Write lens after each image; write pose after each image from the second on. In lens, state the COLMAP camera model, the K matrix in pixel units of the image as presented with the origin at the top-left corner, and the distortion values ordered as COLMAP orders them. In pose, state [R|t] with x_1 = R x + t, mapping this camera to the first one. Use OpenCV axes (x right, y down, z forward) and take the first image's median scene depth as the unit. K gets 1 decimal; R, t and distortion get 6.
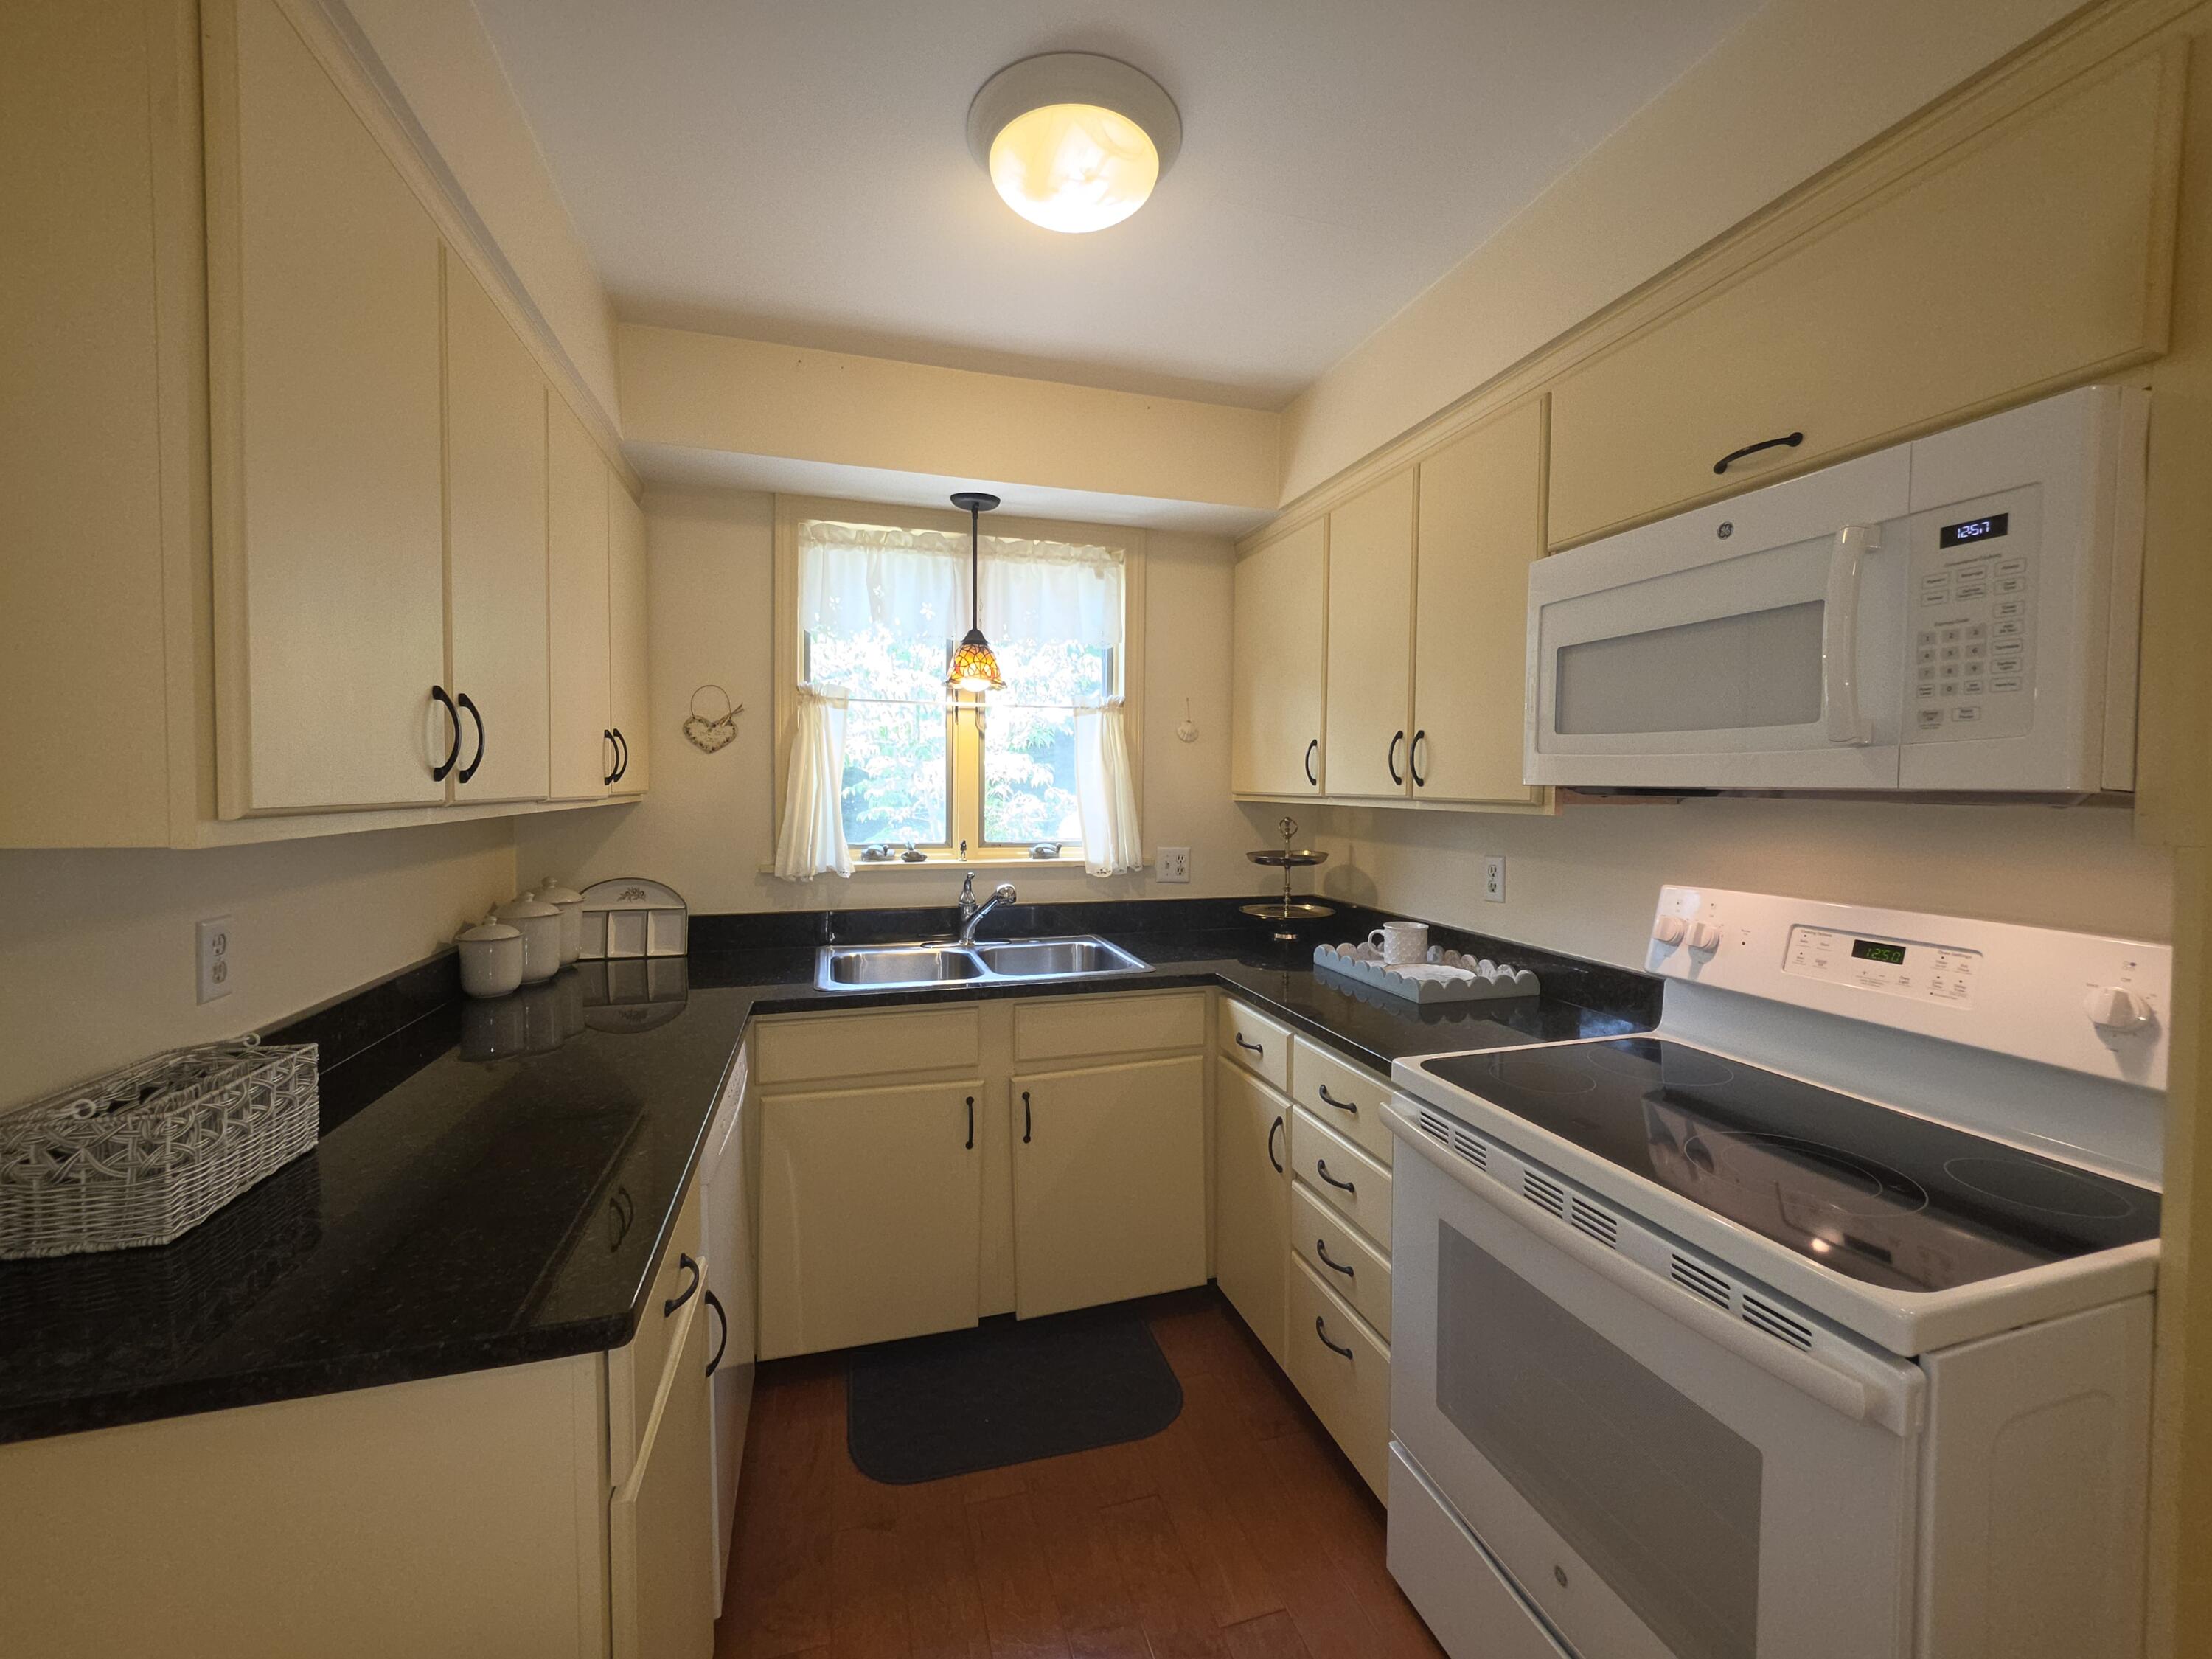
lens RADIAL K [[890.6, 0, 1102.4], [0, 890.6, 811.8], [0, 0, 1]] dist [-0.004533, 0.001210]
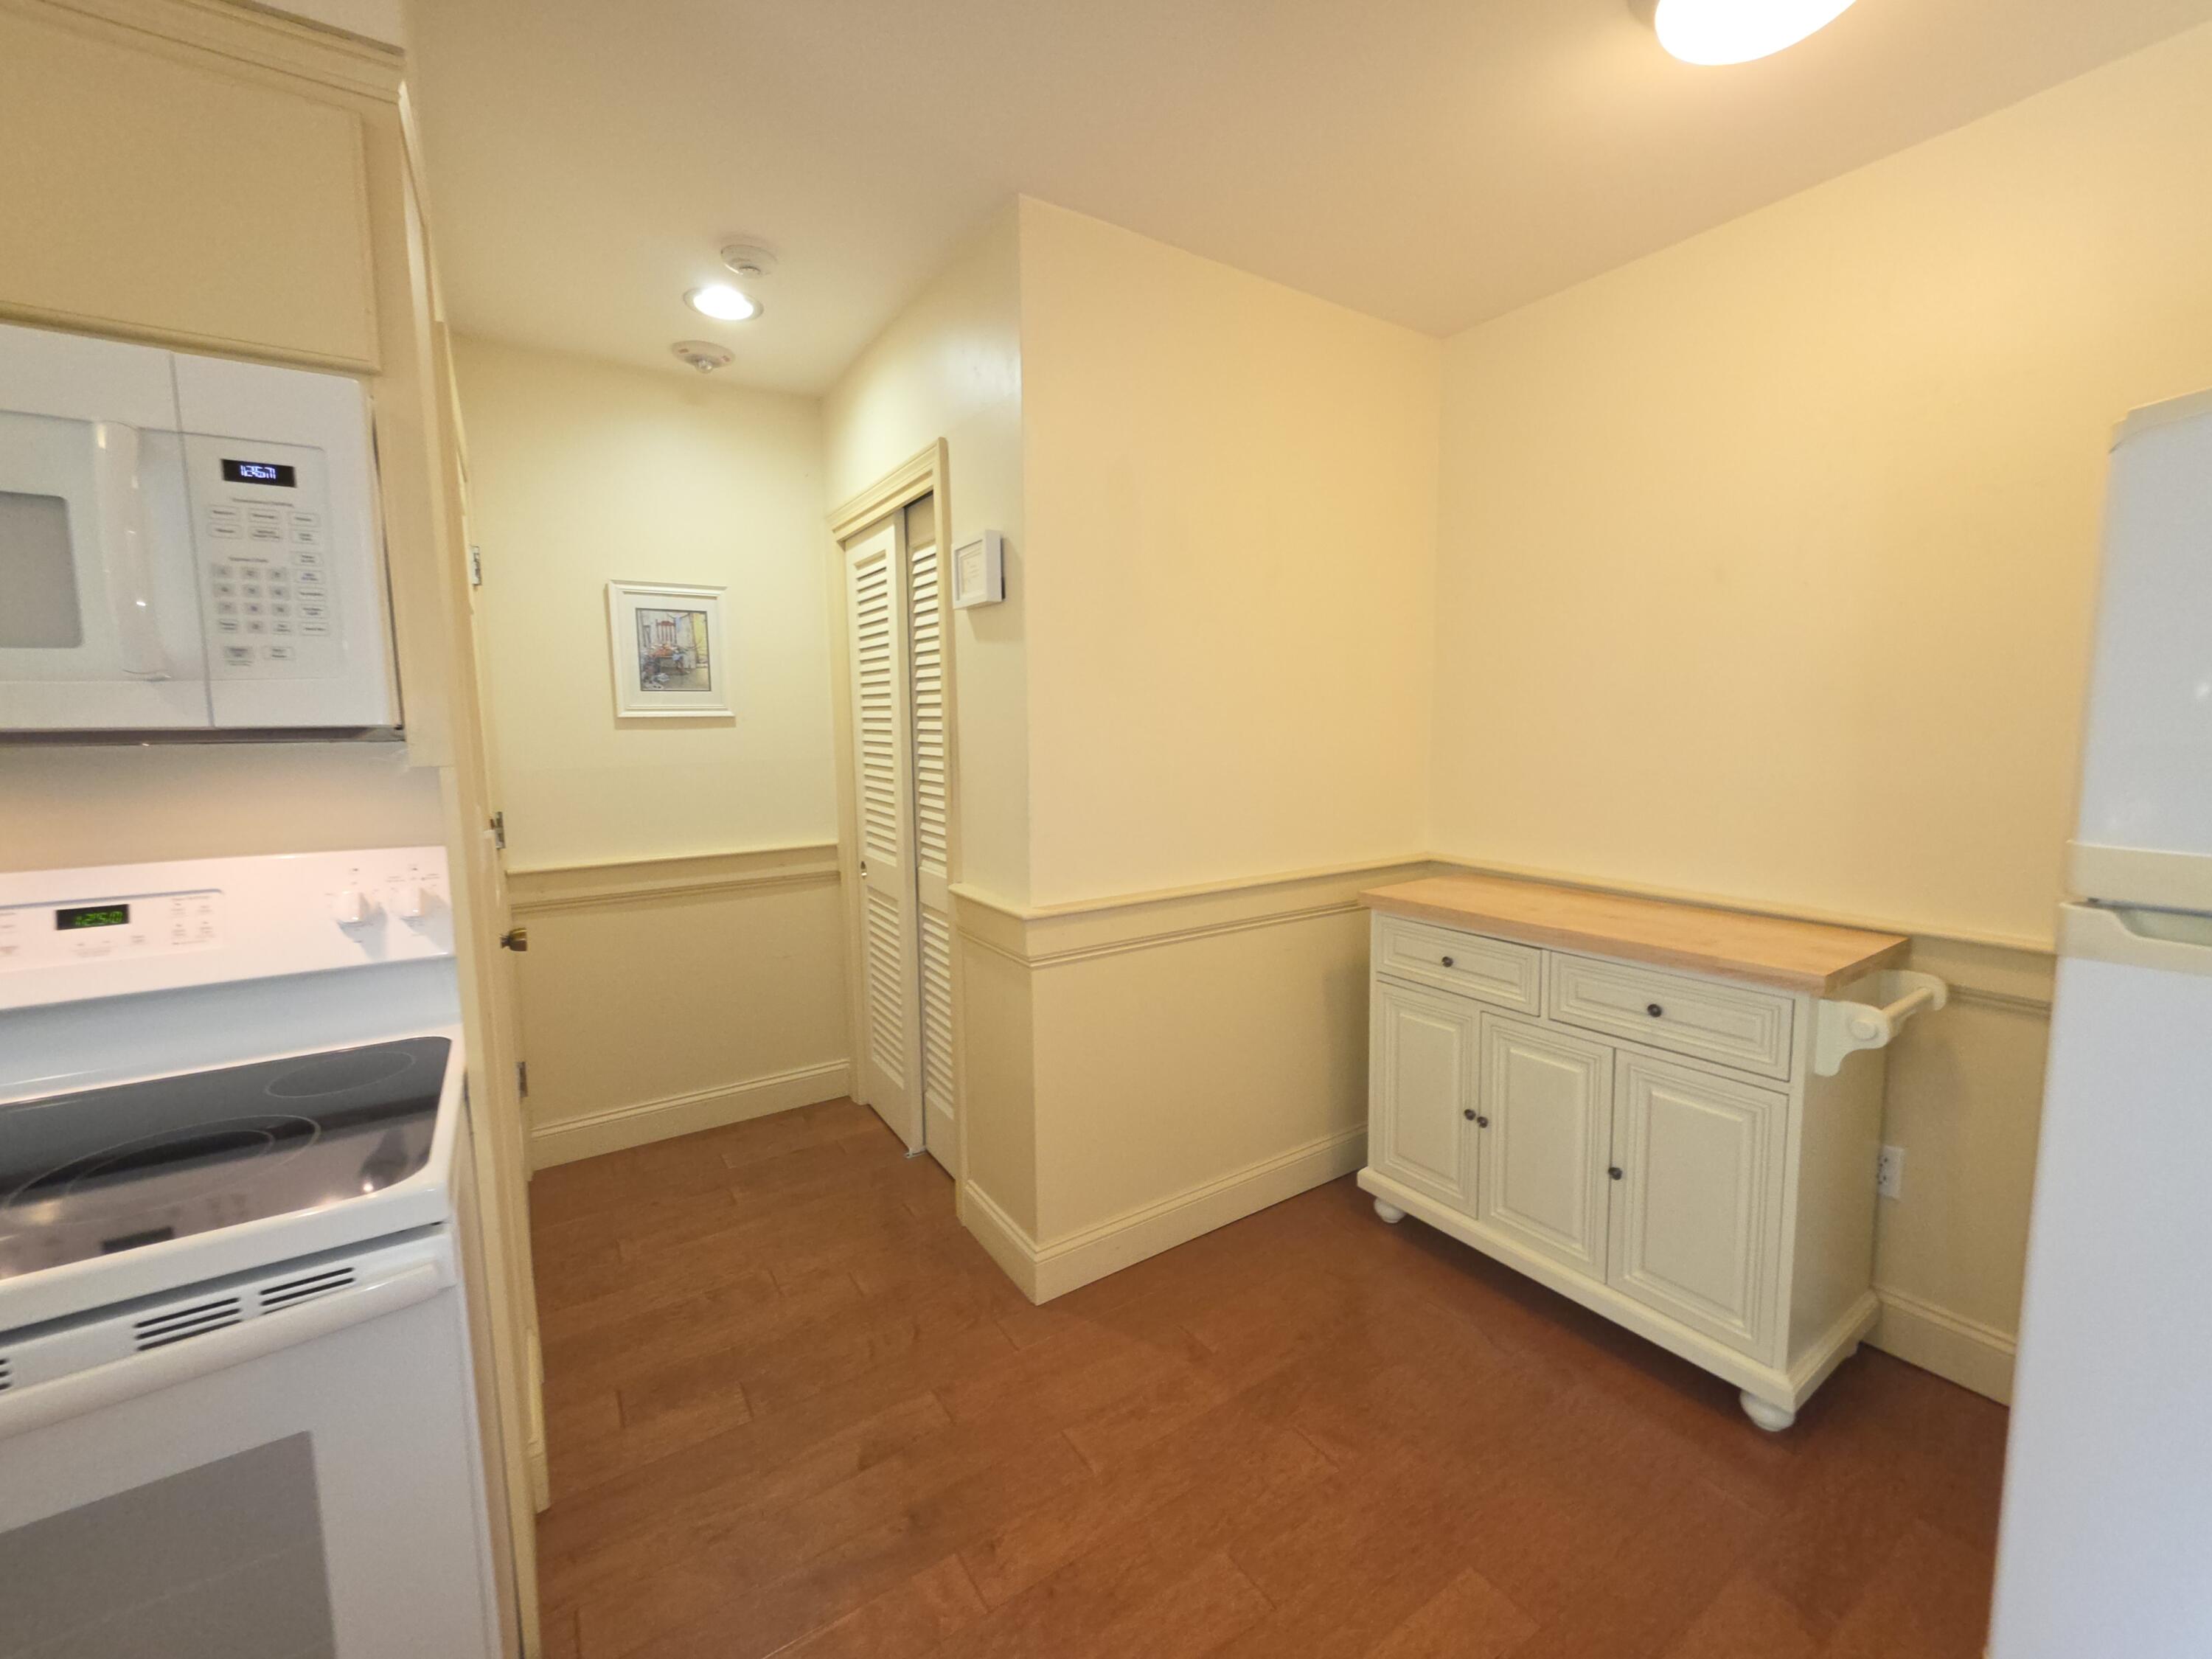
lens RADIAL K [[890.6, 0, 1101.0], [0, 890.6, 811.7], [0, 0, 1]] dist [-0.004533, 0.001210]
pose [[-0.282047, -0.100158, 0.954158, -0.182143], [0.043380, 0.992187, 0.116972, -0.003478], [-0.958419, 0.074383, -0.275498, 0.221498]]
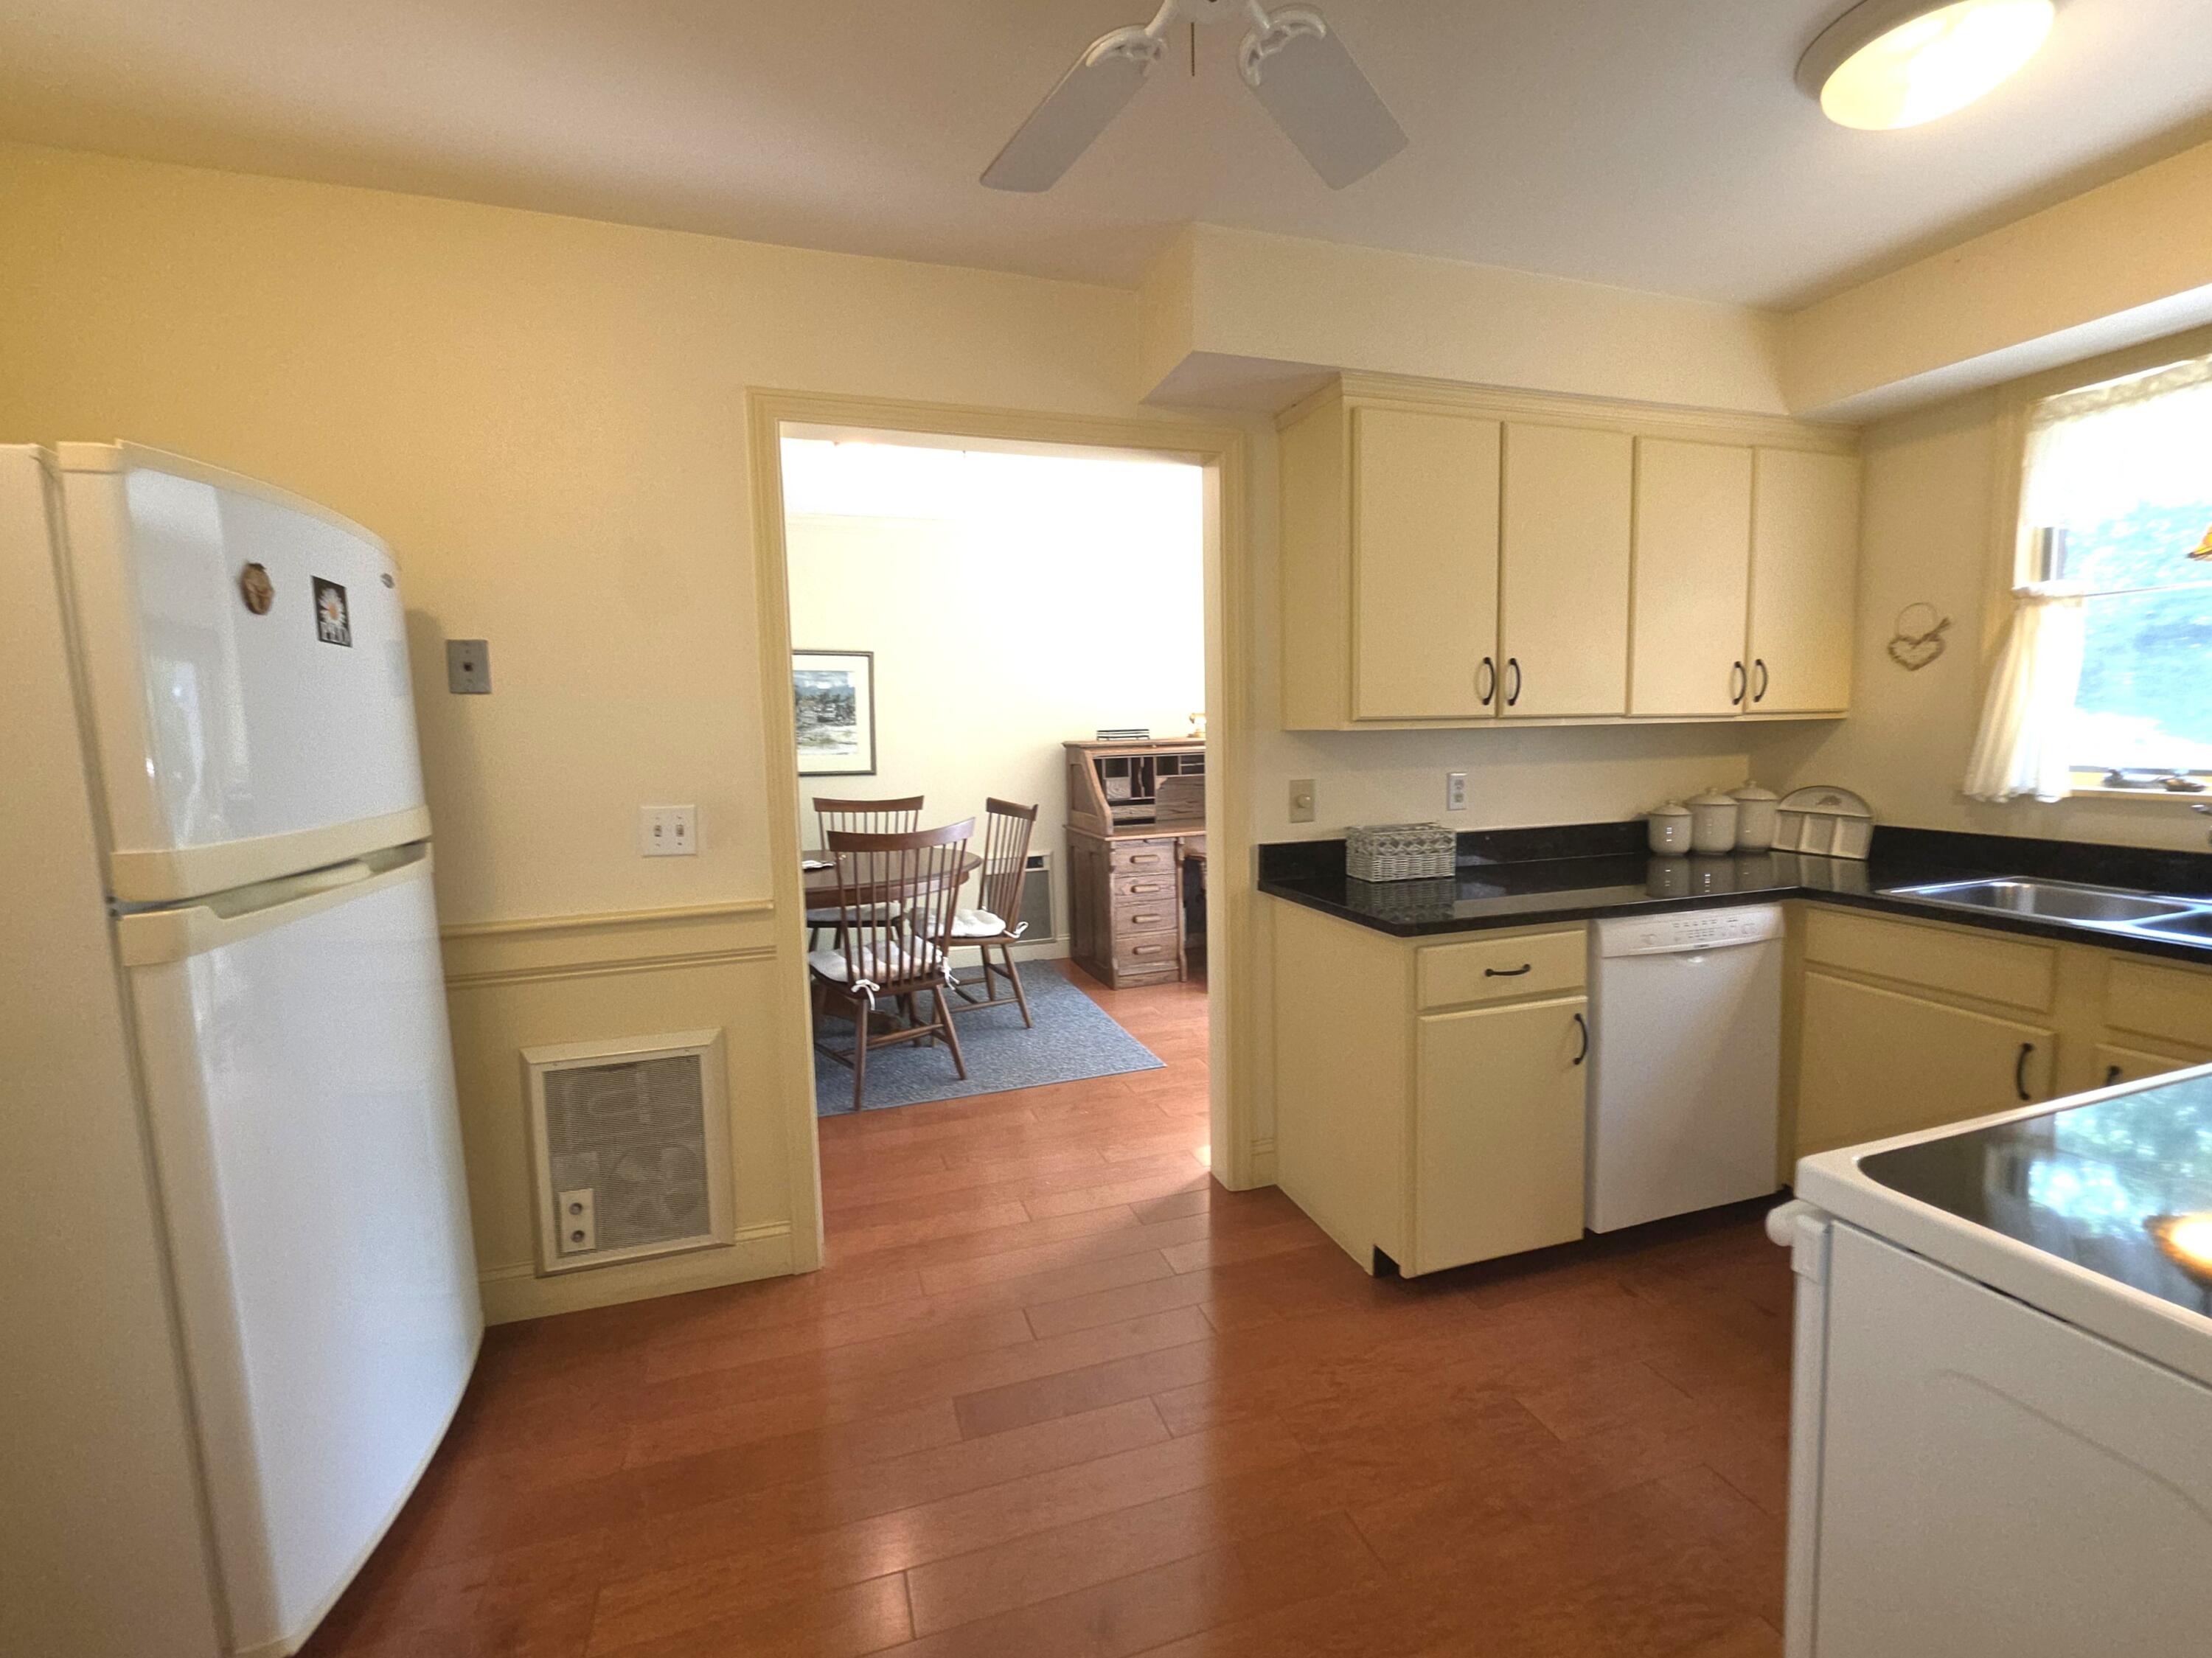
lens RADIAL K [[939.8, 0, 1103.9], [0, 939.8, 805.1], [0, 0, 1]] dist [-0.003546, 0.000385]
pose [[0.034223, 0.077204, -0.996428, 0.961703], [-0.011988, 0.996972, 0.076834, 0.027089], [0.999342, 0.009316, 0.035045, 0.049778]]
